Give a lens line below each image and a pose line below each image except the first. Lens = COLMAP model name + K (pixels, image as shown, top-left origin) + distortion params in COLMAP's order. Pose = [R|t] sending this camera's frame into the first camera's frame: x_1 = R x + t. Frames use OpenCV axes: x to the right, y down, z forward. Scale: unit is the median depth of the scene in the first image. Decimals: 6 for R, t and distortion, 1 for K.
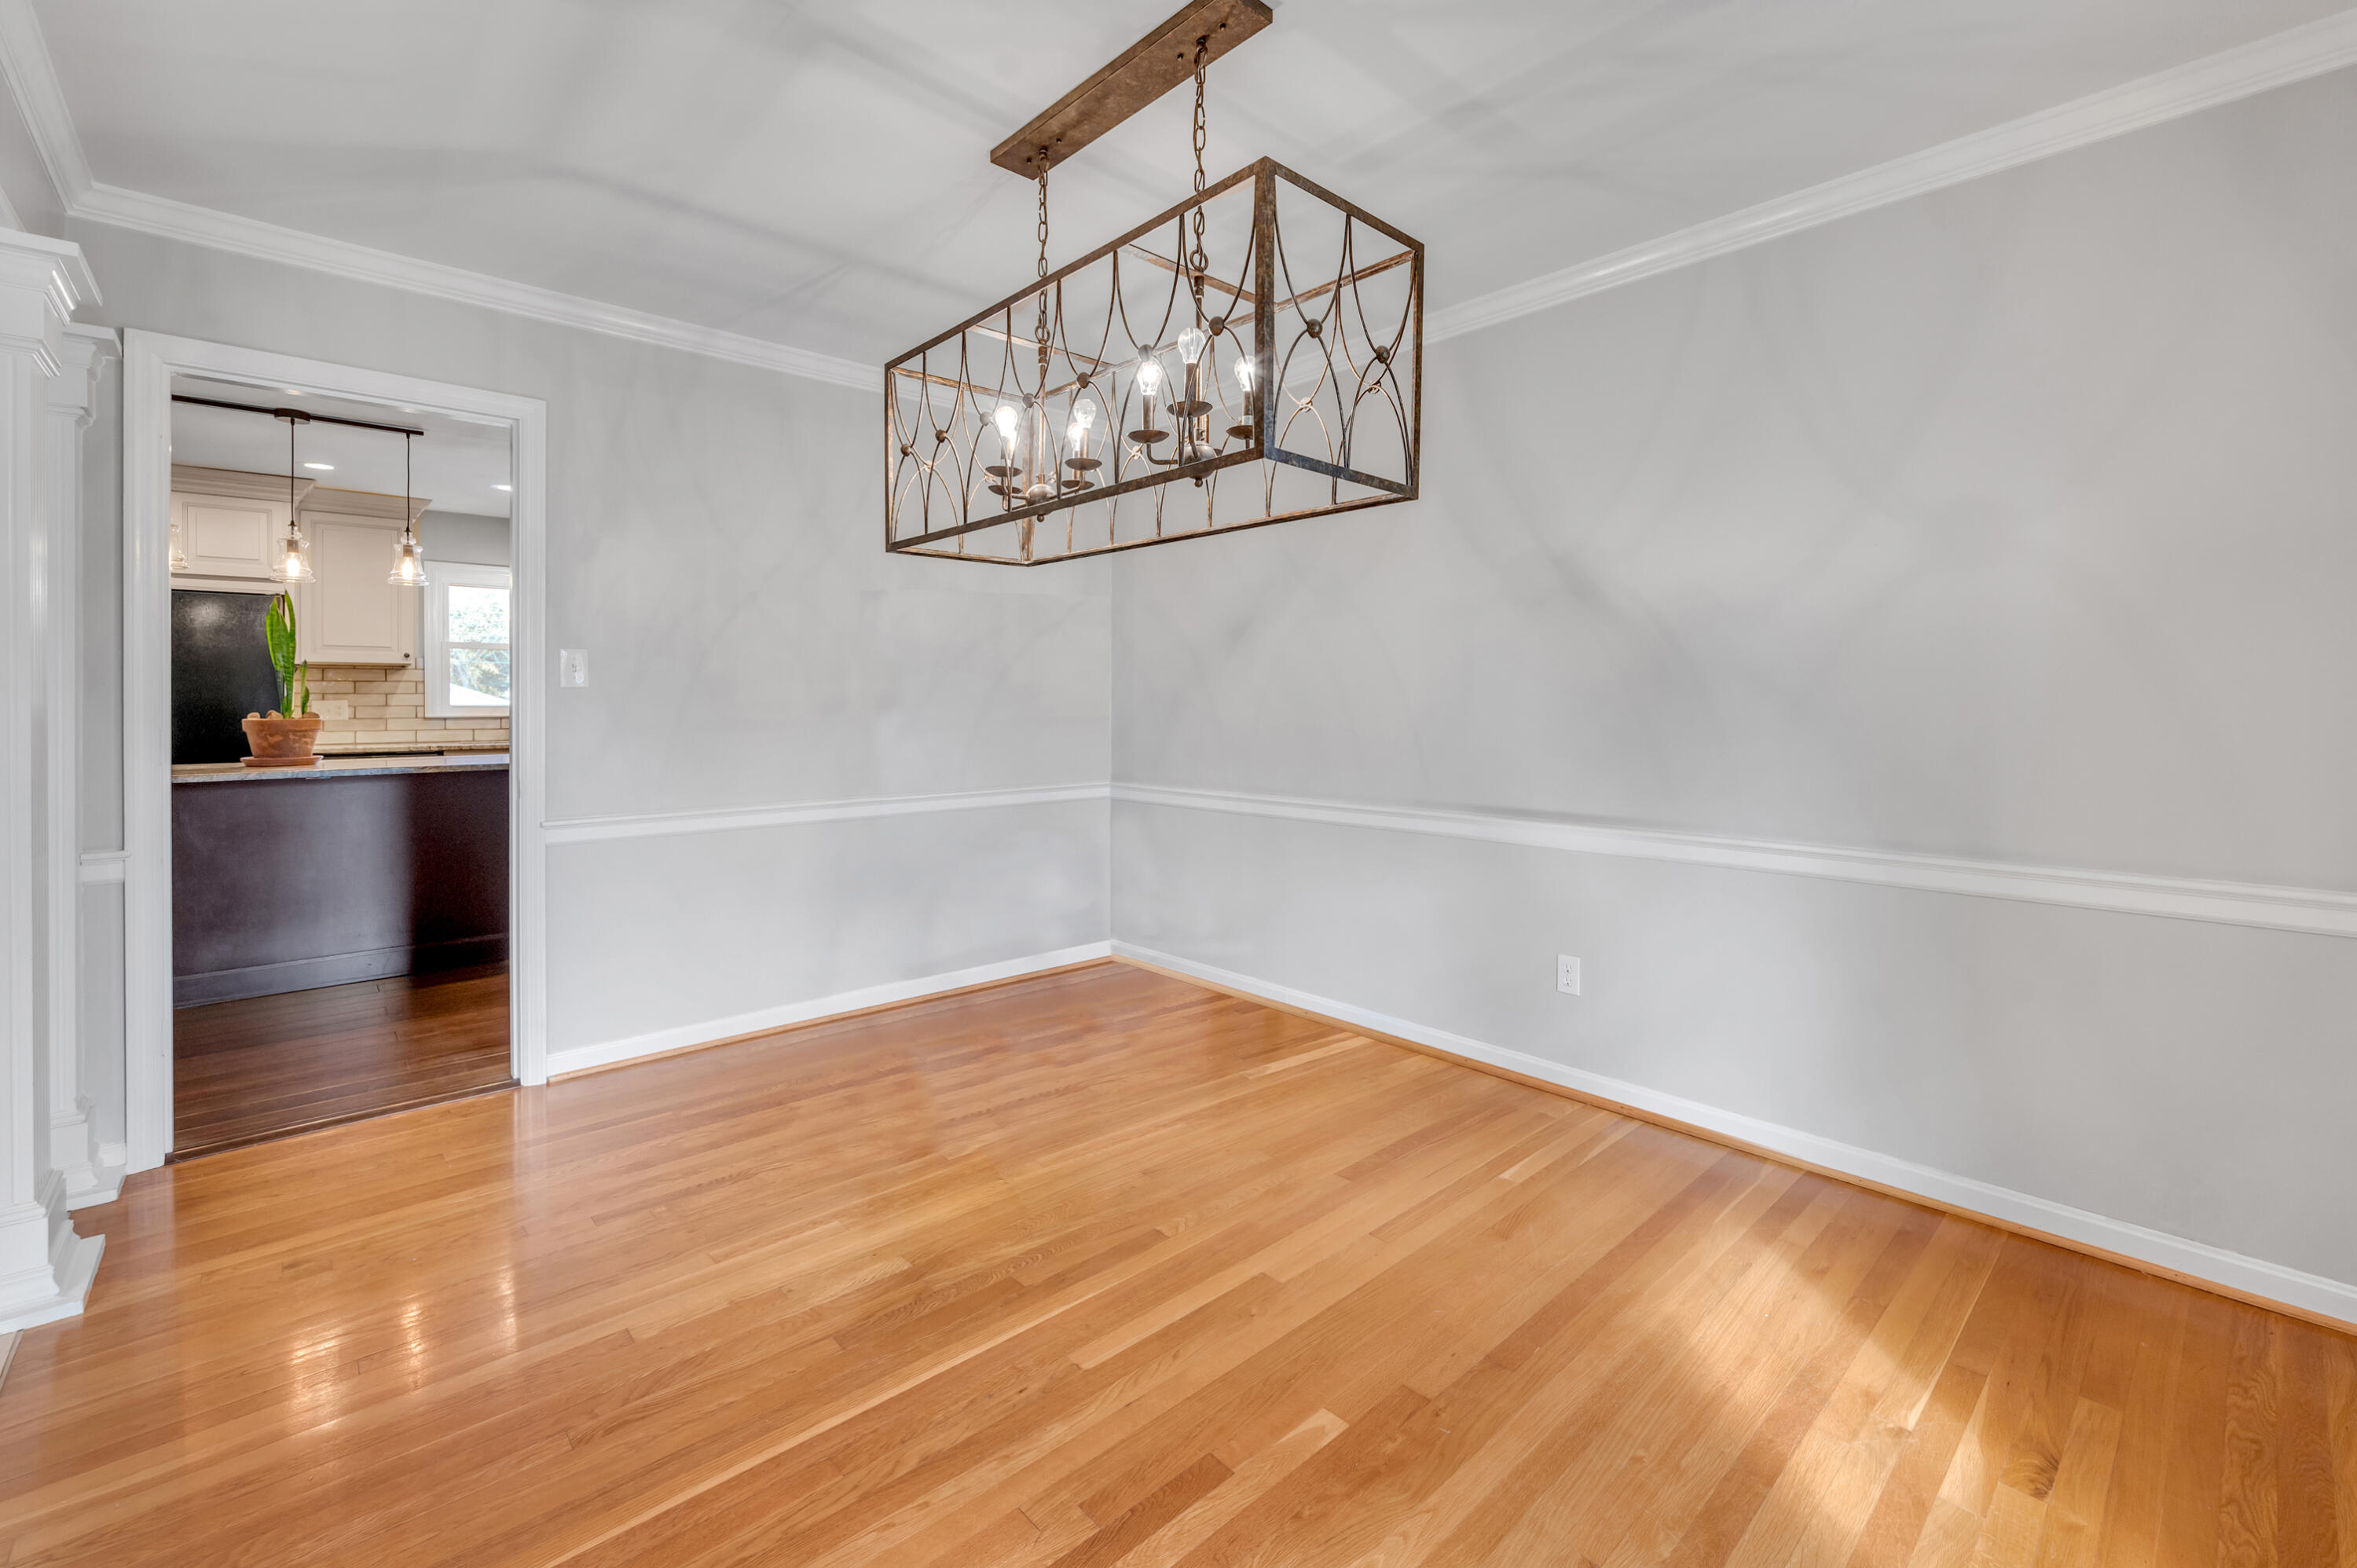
lens RADIAL K [[951.2, 0, 1181.0], [0, 951.2, 699.3], [0, 0, 1]] dist [-0.002597, -0.001069]
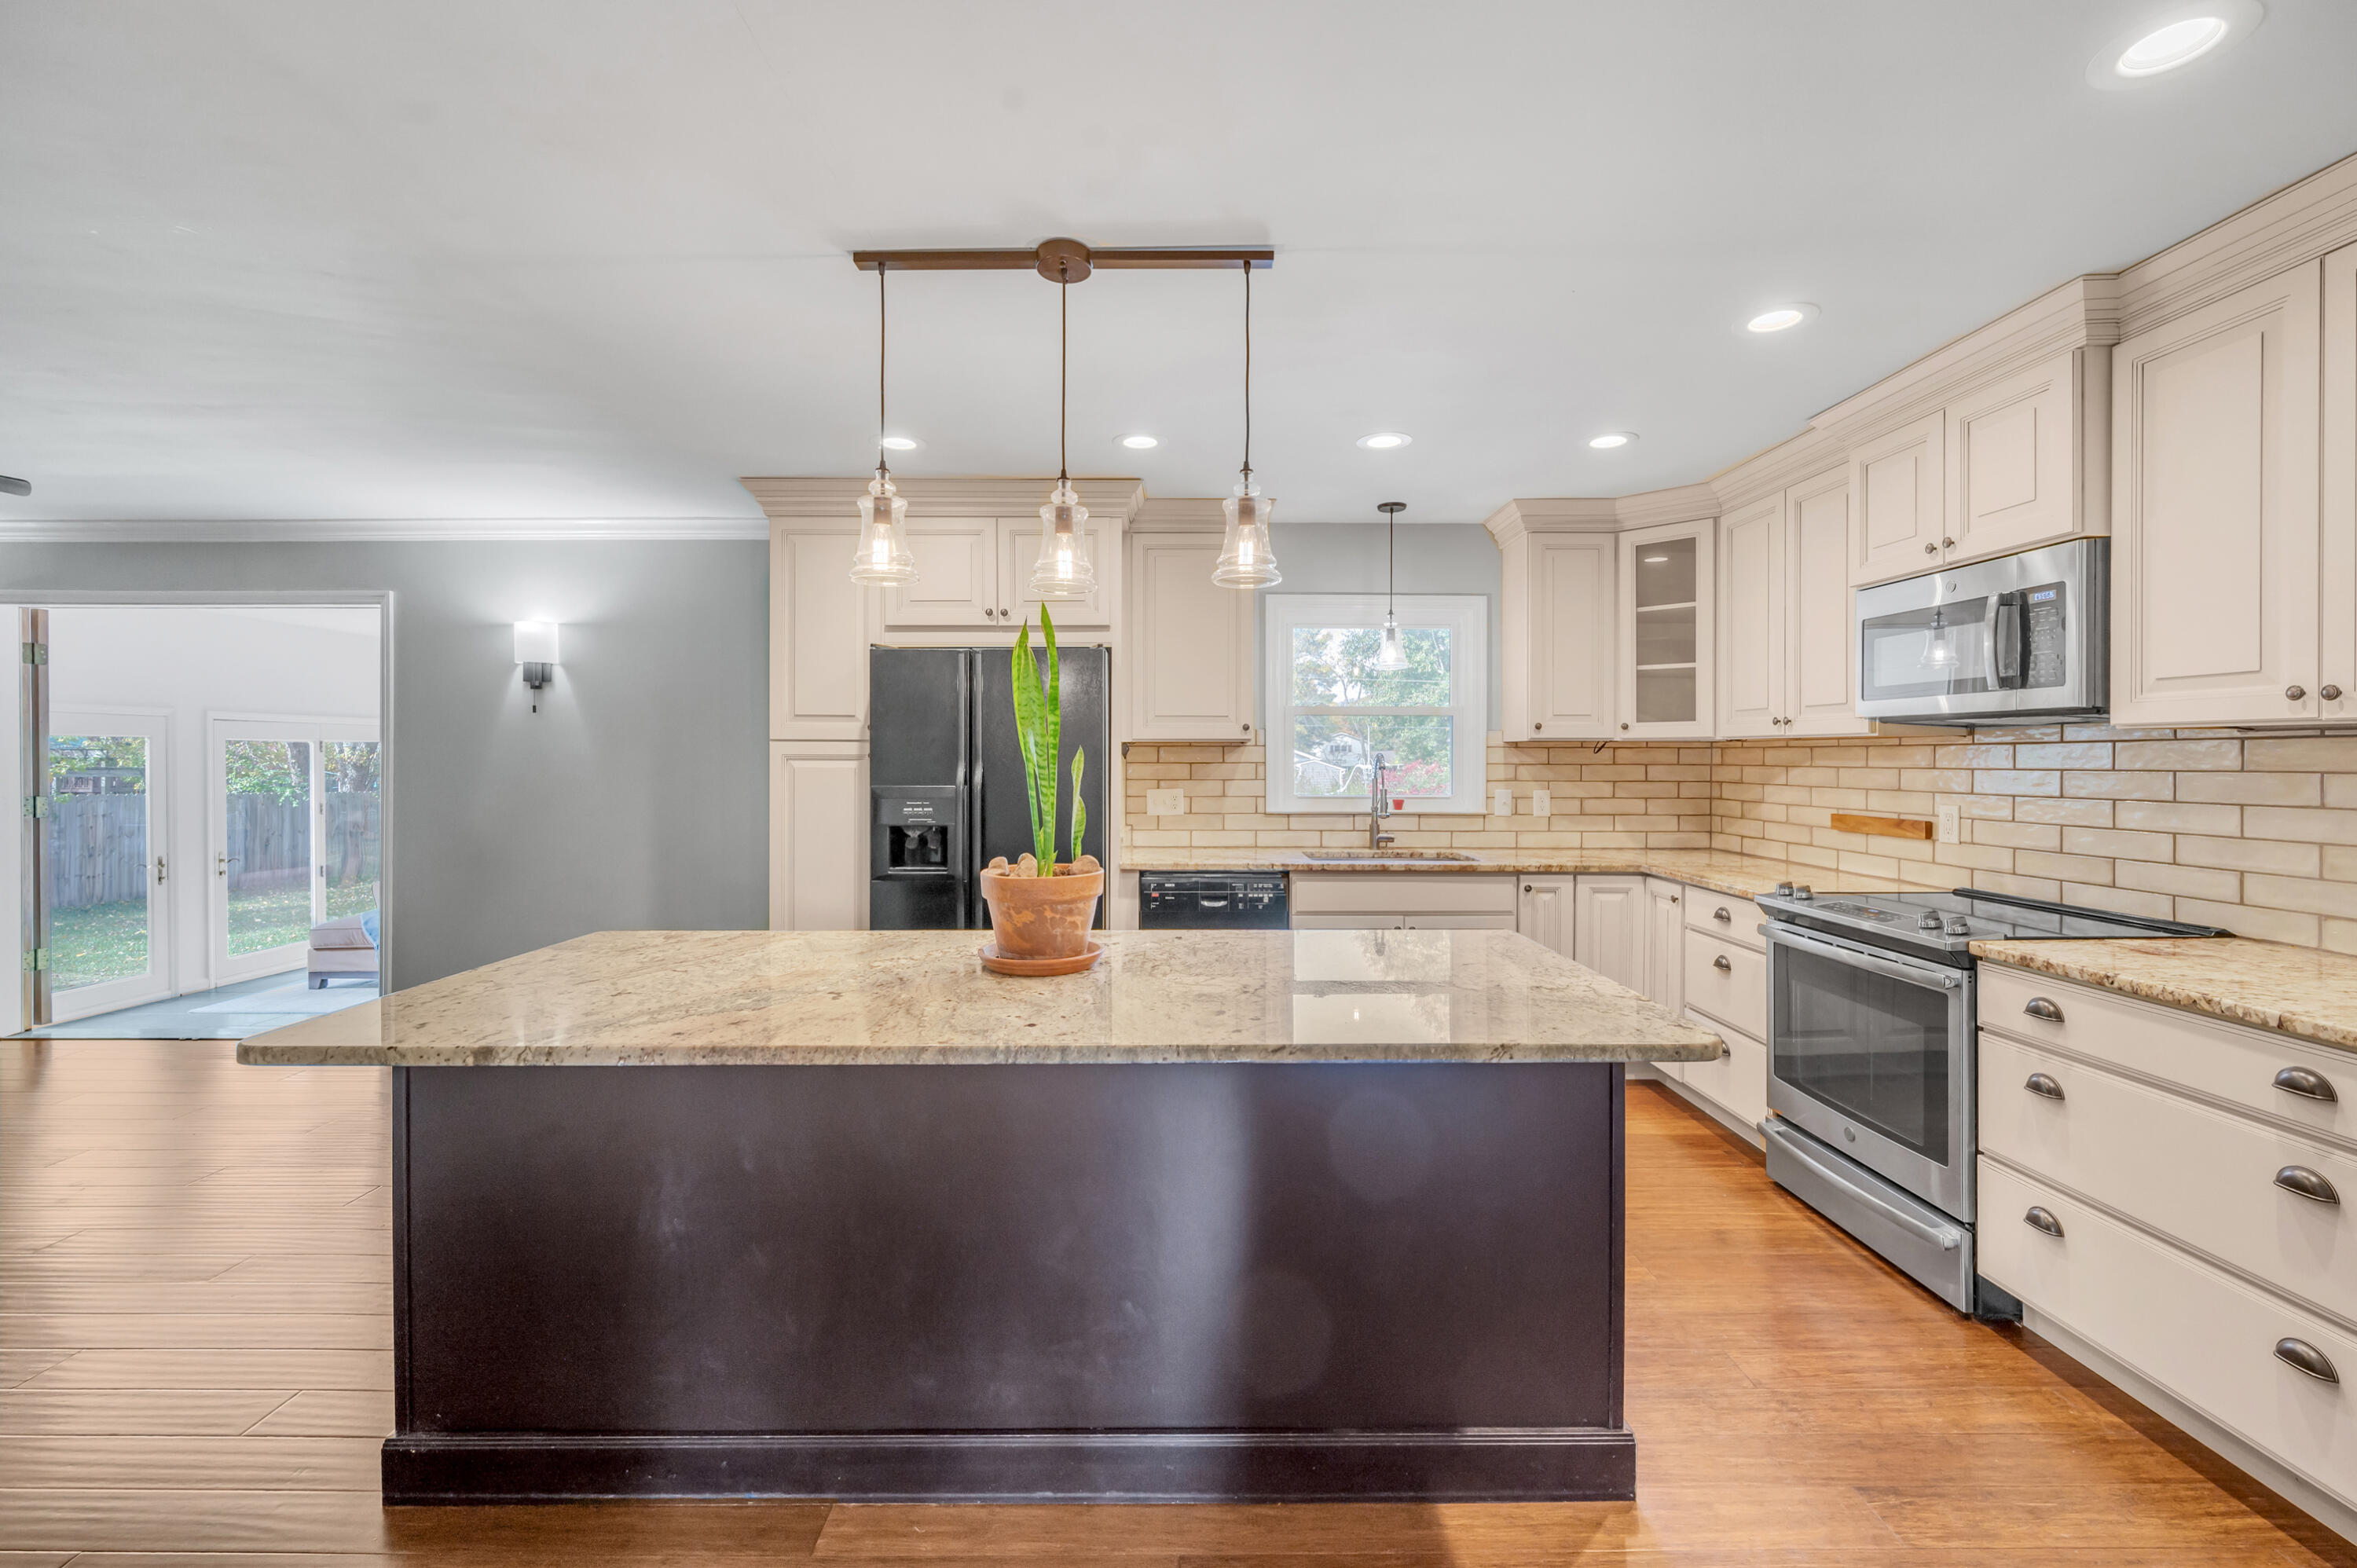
lens RADIAL K [[951.2, 0, 1160.1], [0, 951.2, 760.5], [0, 0, 1]] dist [-0.002597, -0.001069]
pose [[0.715591, -0.000056, -0.698520, -0.379229], [0.001360, 0.999998, 0.001312, -0.022848], [0.698518, -0.001889, 0.715590, 0.464247]]
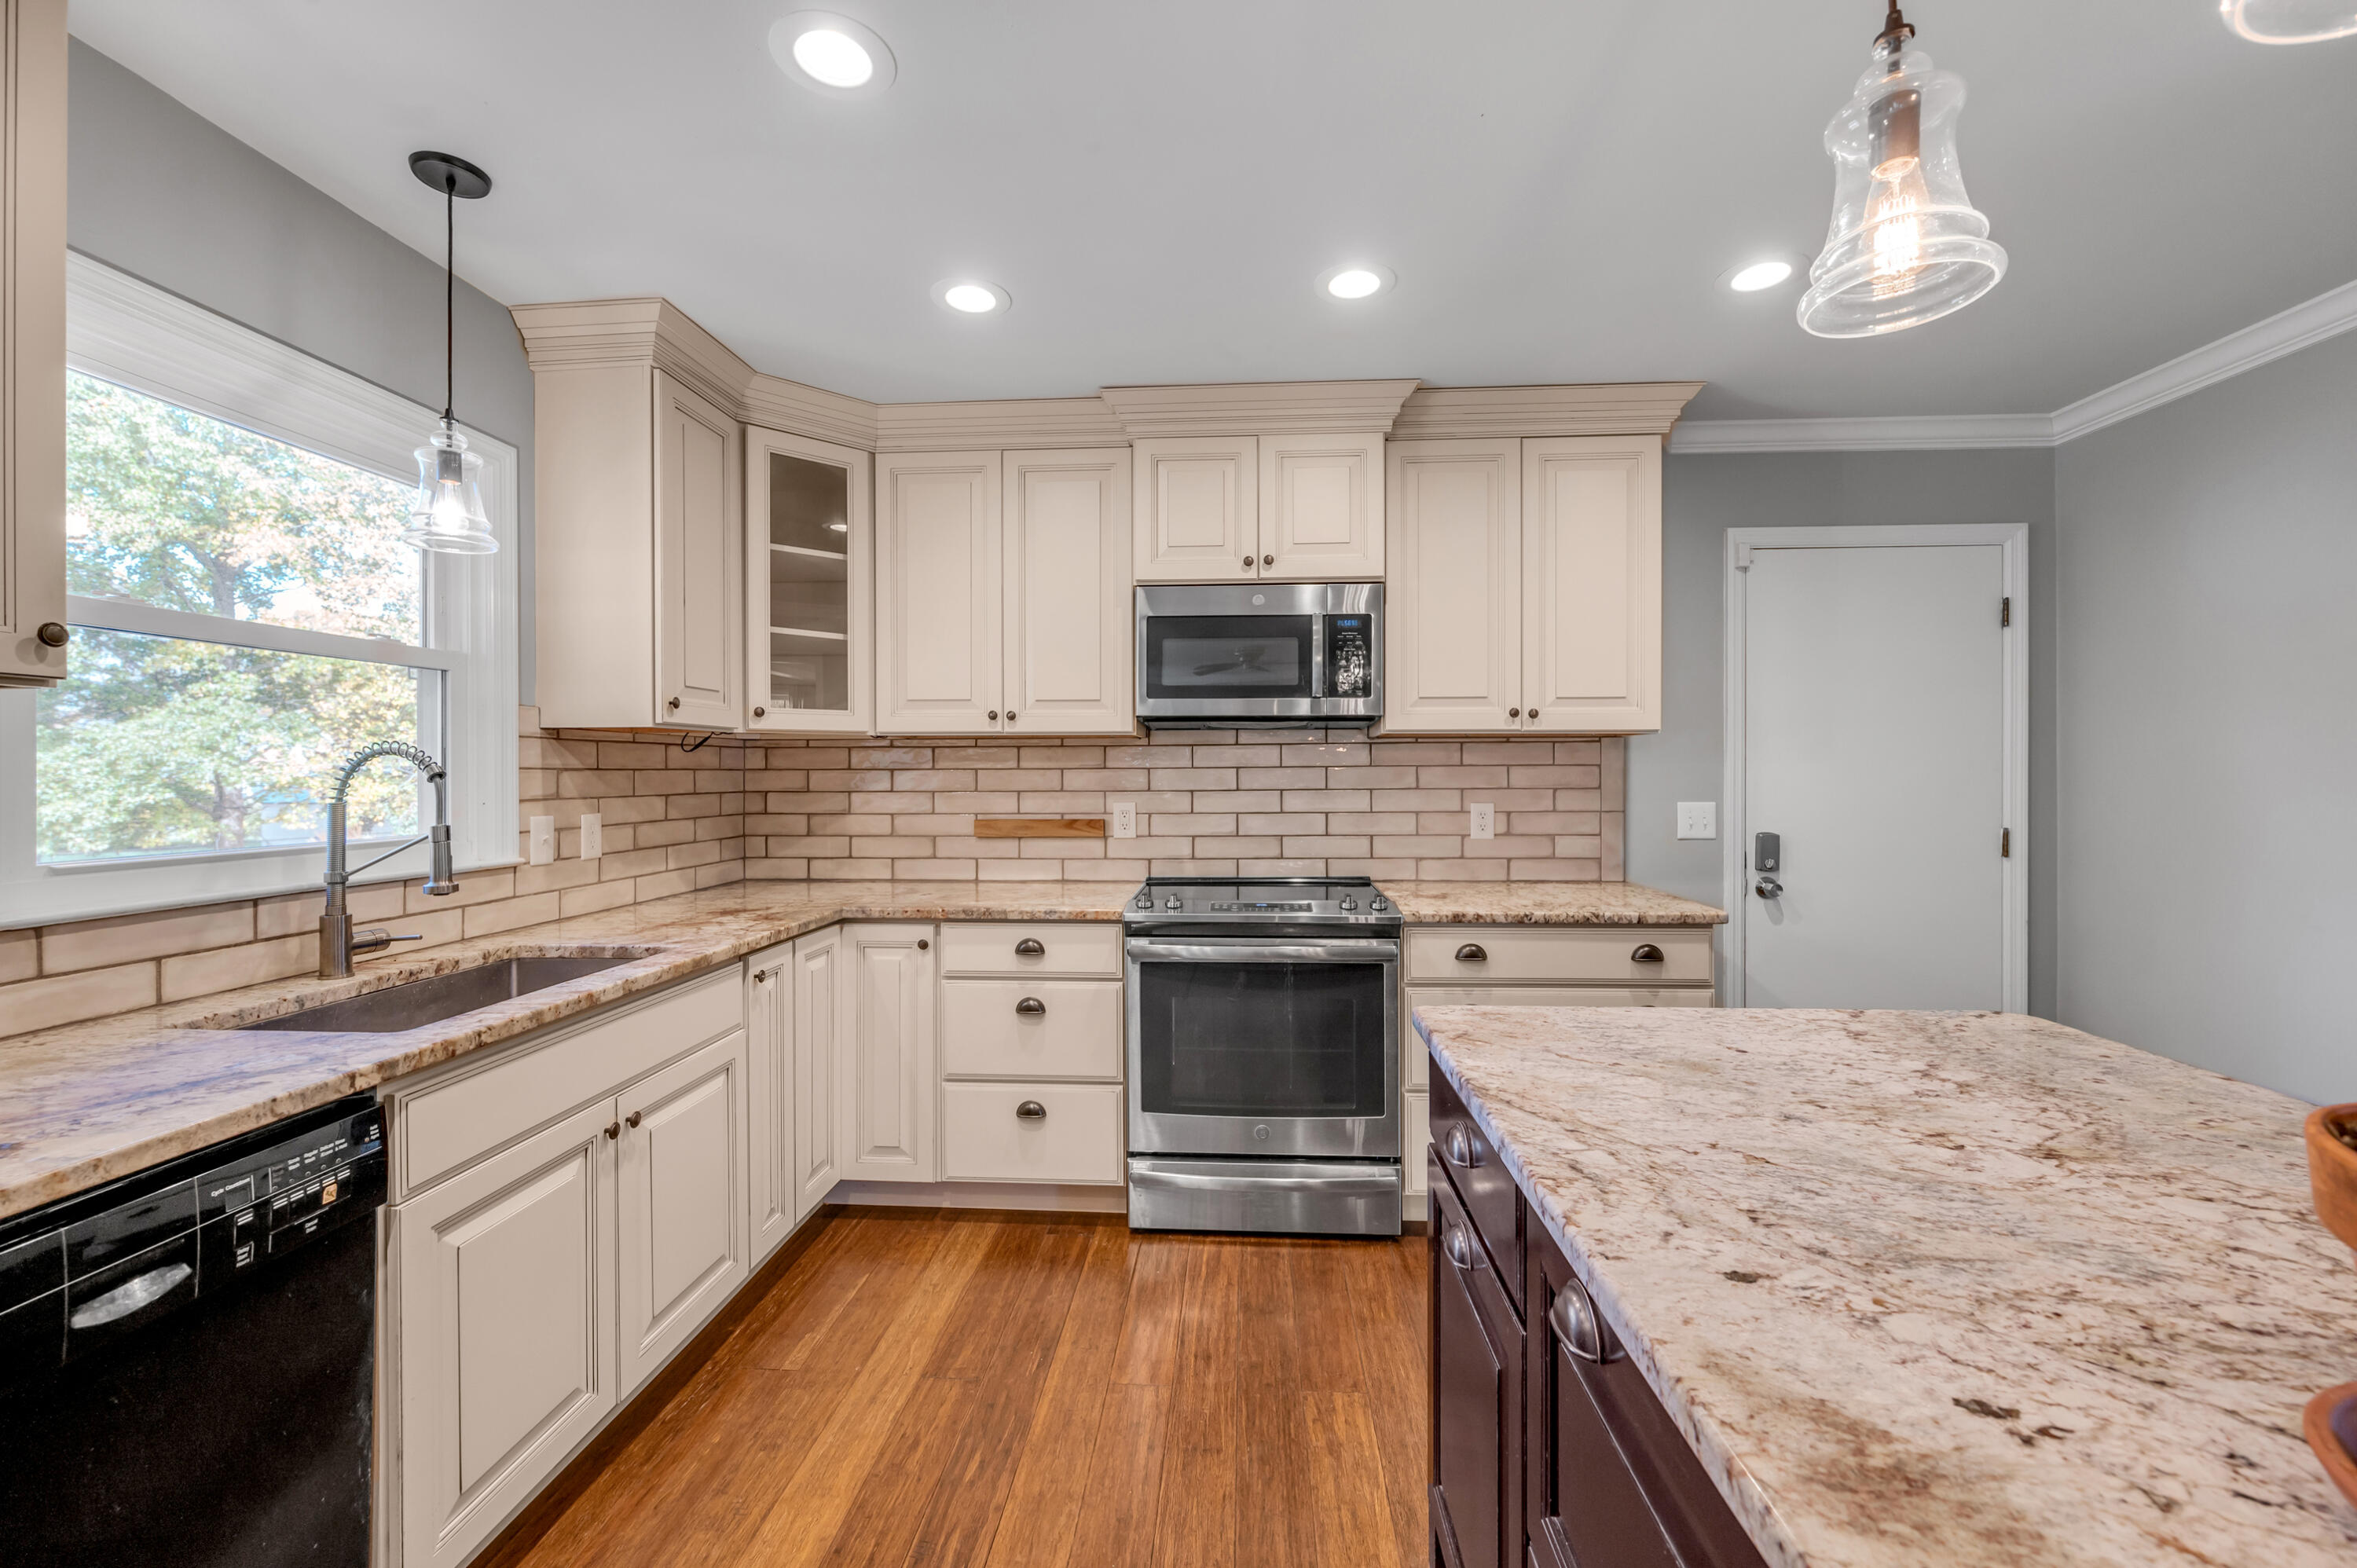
lens RADIAL K [[951.2, 0, 1176.8], [0, 951.2, 772.3], [0, 0, 1]] dist [-0.002597, -0.001069]
pose [[0.738858, -0.008632, 0.673806, -0.787958], [0.007085, 0.999962, 0.005041, -0.017346], [-0.673824, 0.001050, 0.738891, 0.708315]]
